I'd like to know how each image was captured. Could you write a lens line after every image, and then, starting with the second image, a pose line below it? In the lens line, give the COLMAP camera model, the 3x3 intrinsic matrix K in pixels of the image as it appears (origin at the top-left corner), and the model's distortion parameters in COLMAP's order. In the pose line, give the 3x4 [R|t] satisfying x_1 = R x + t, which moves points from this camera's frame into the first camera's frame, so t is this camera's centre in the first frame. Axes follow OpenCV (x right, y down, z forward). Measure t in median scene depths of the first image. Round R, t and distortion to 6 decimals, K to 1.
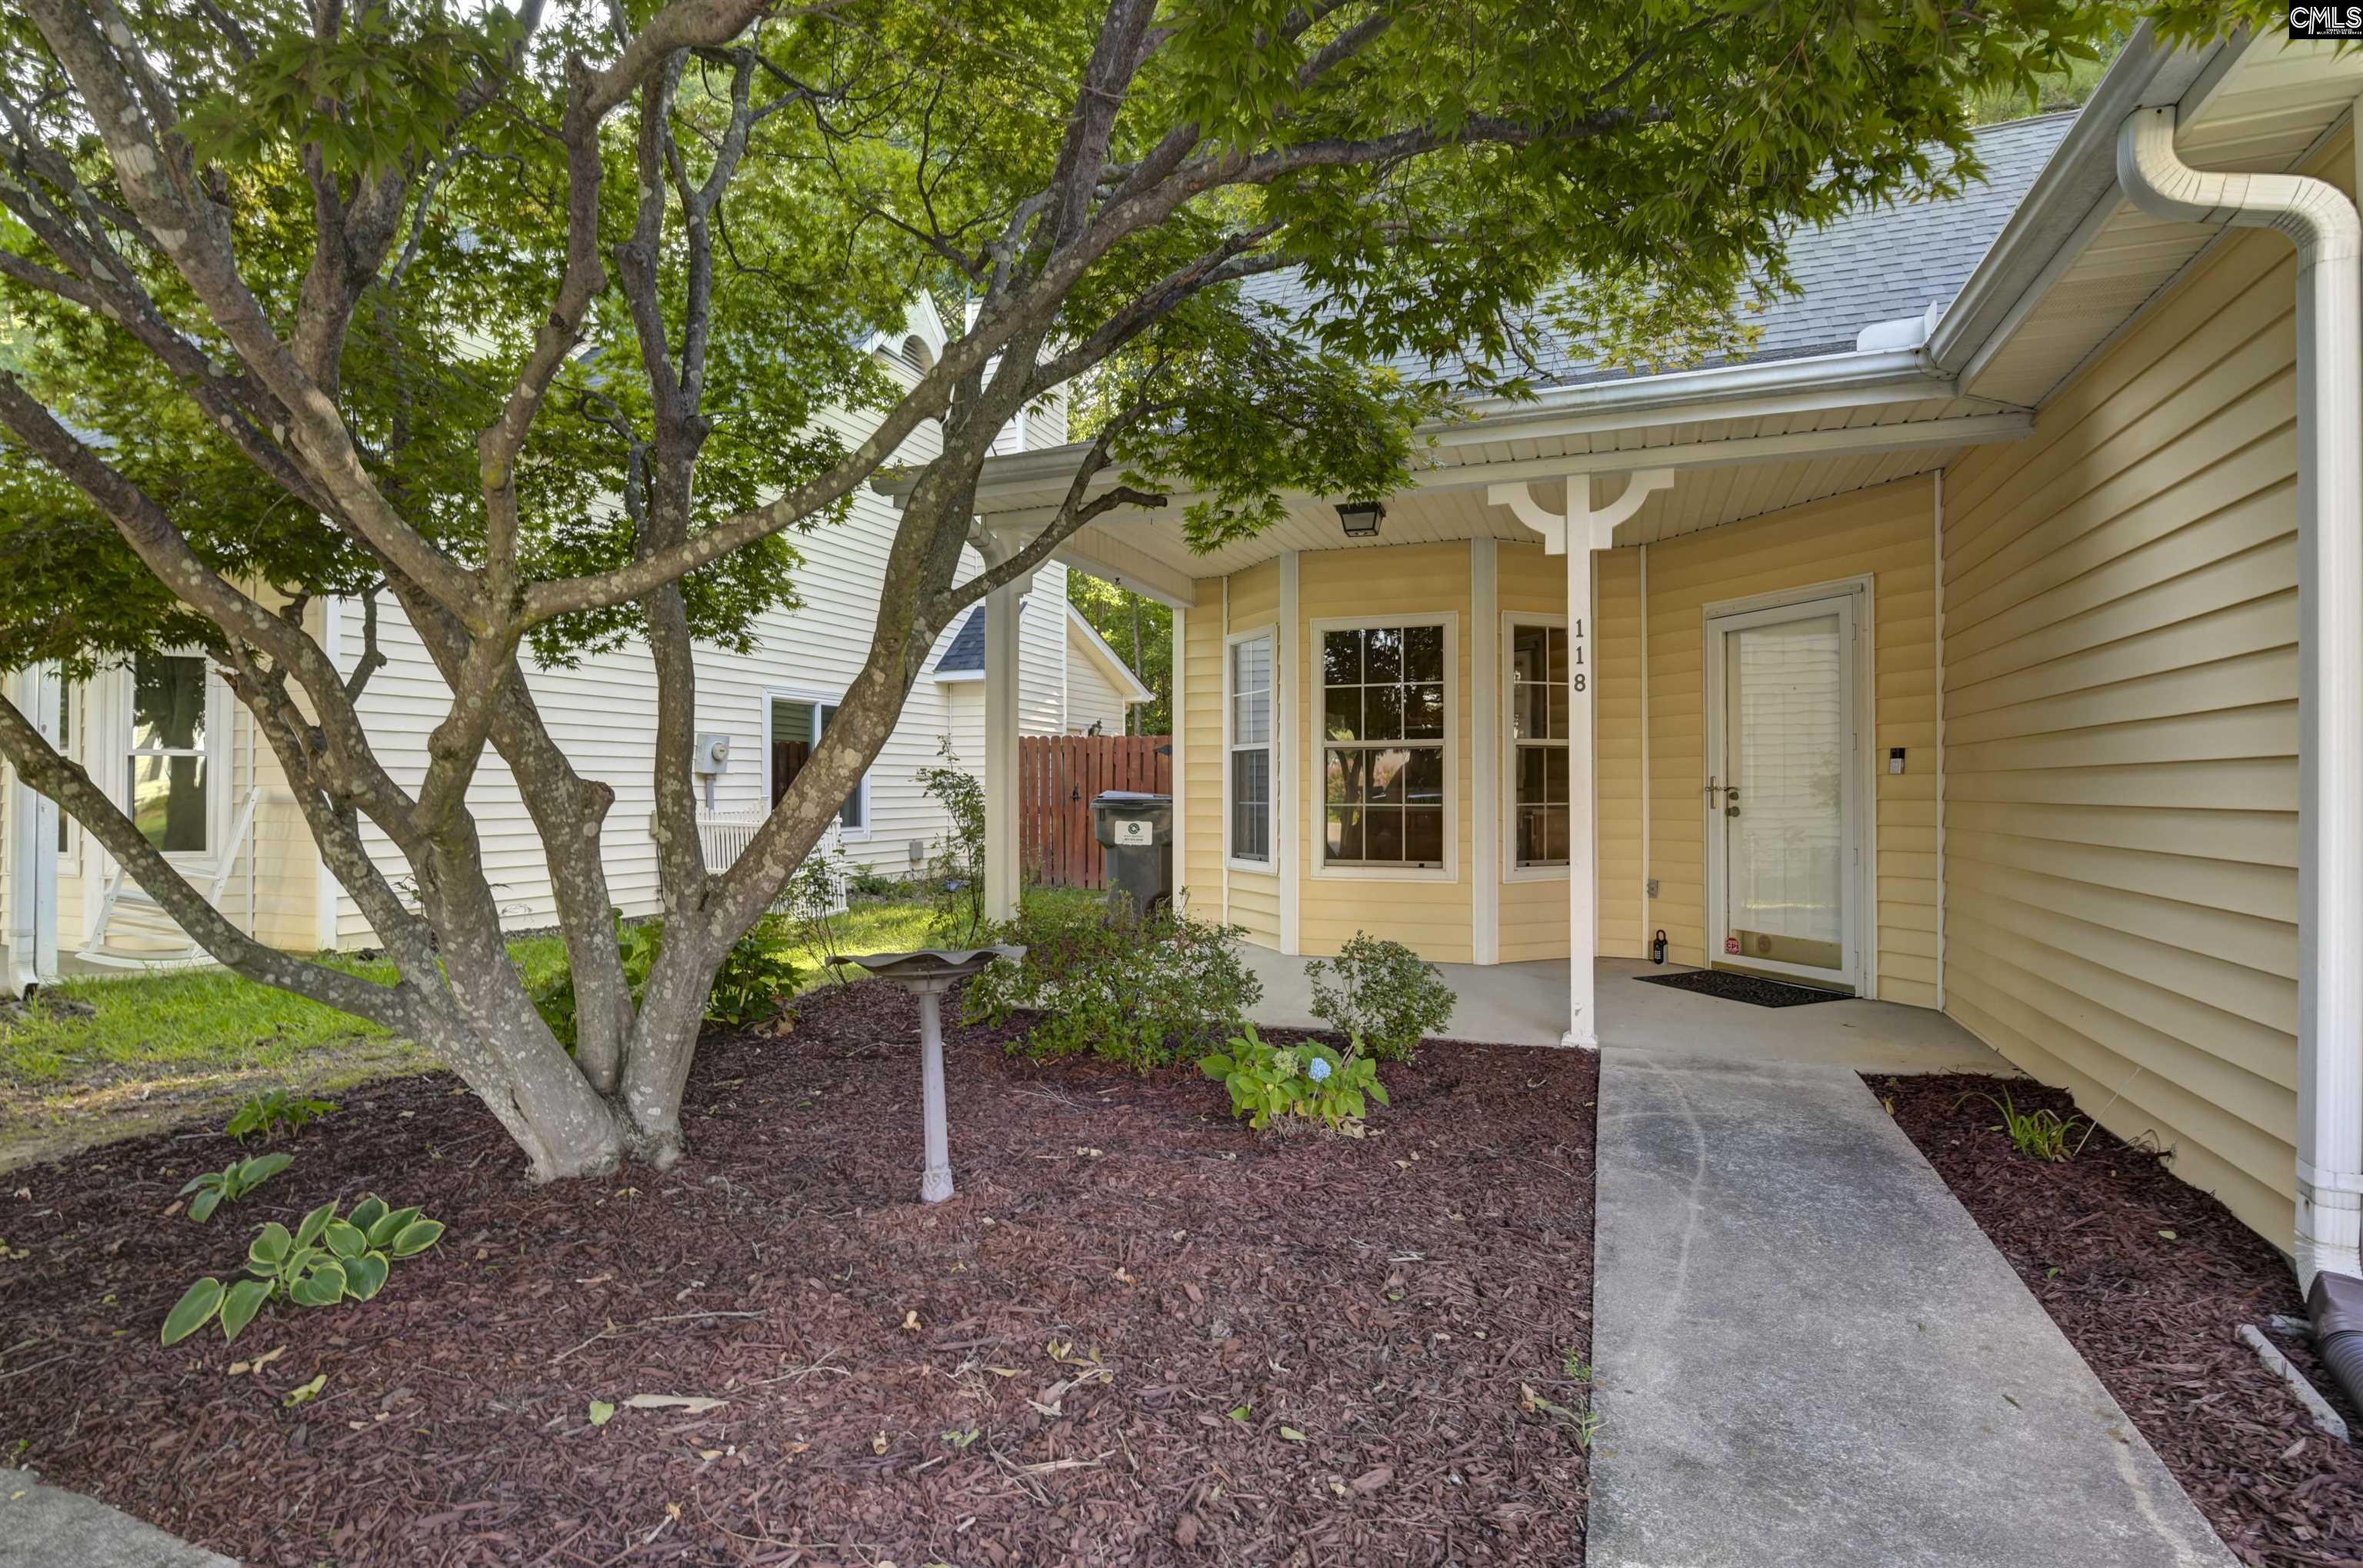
lens RADIAL K [[1181.3, 0, 1173.0], [0, 1181.3, 785.8], [0, 0, 1]] dist [-0.000848, -0.006767]
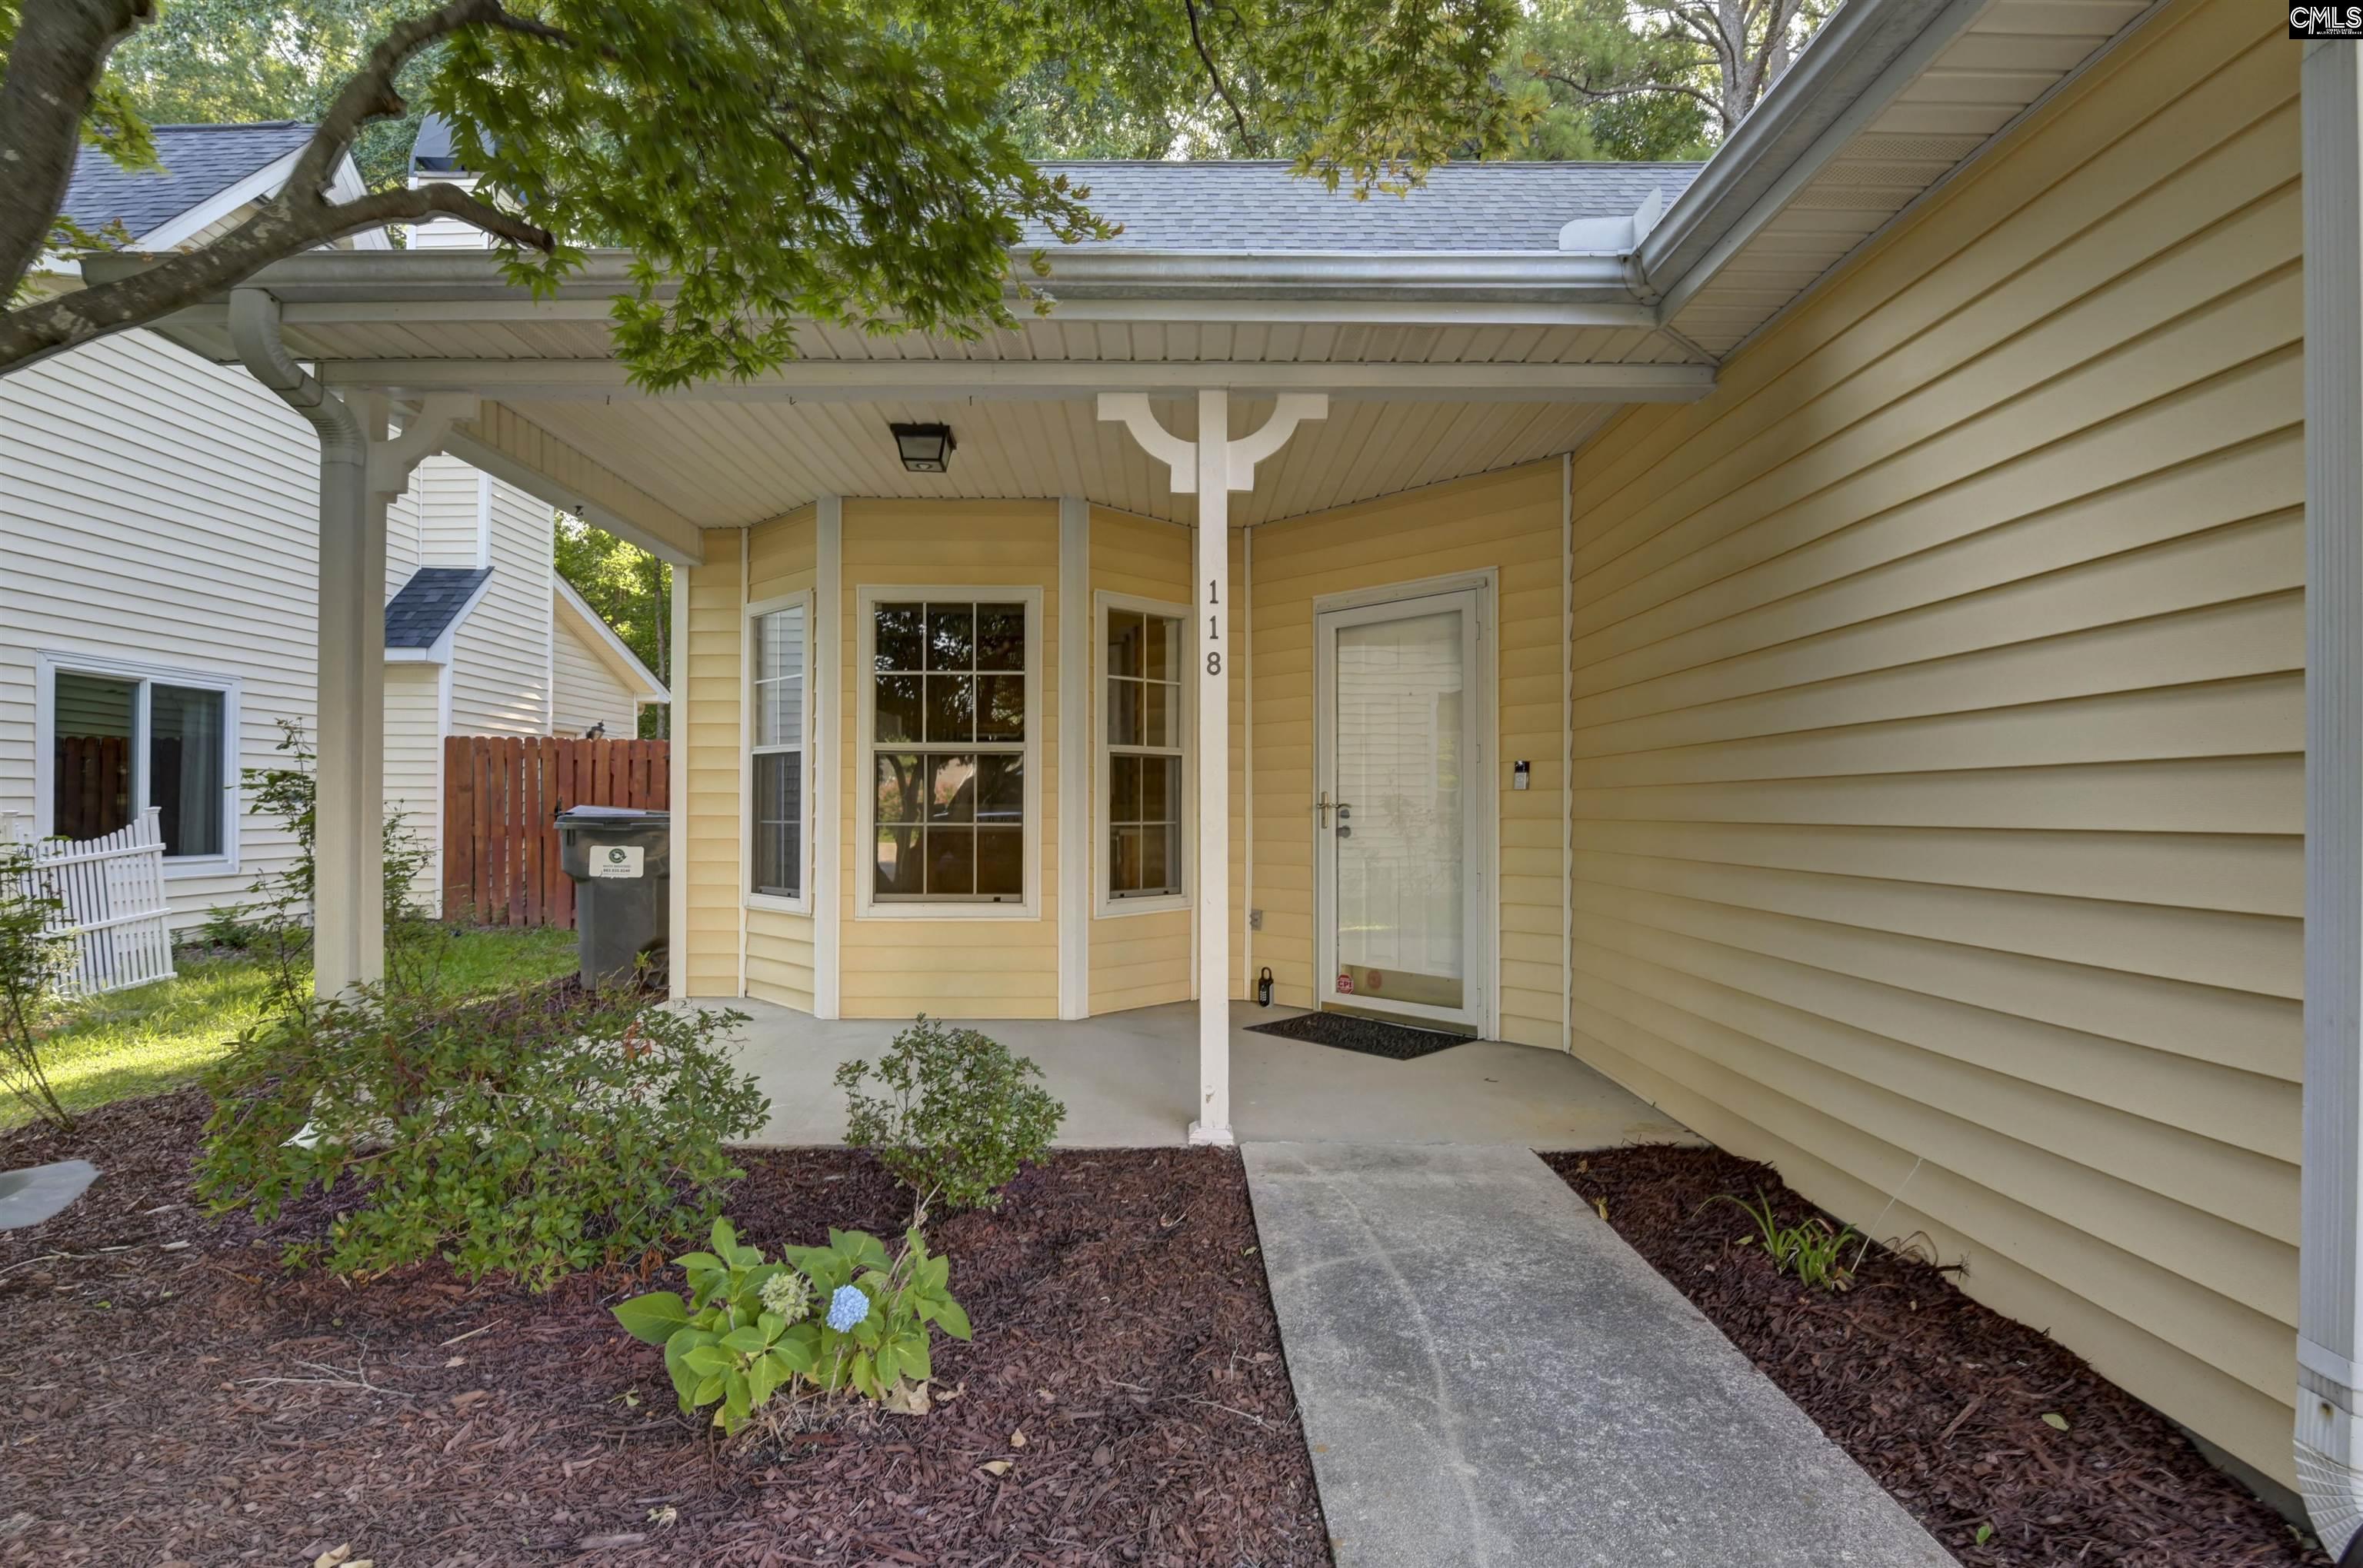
lens RADIAL K [[1181.3, 0, 1158.7], [0, 1181.3, 806.3], [0, 0, 1]] dist [-0.000848, -0.006767]
pose [[0.936580, 0.004916, 0.350420, 0.045293], [-0.005334, 0.999986, 0.000228, 0.004680], [-0.350414, -0.002083, 0.936593, 0.299445]]
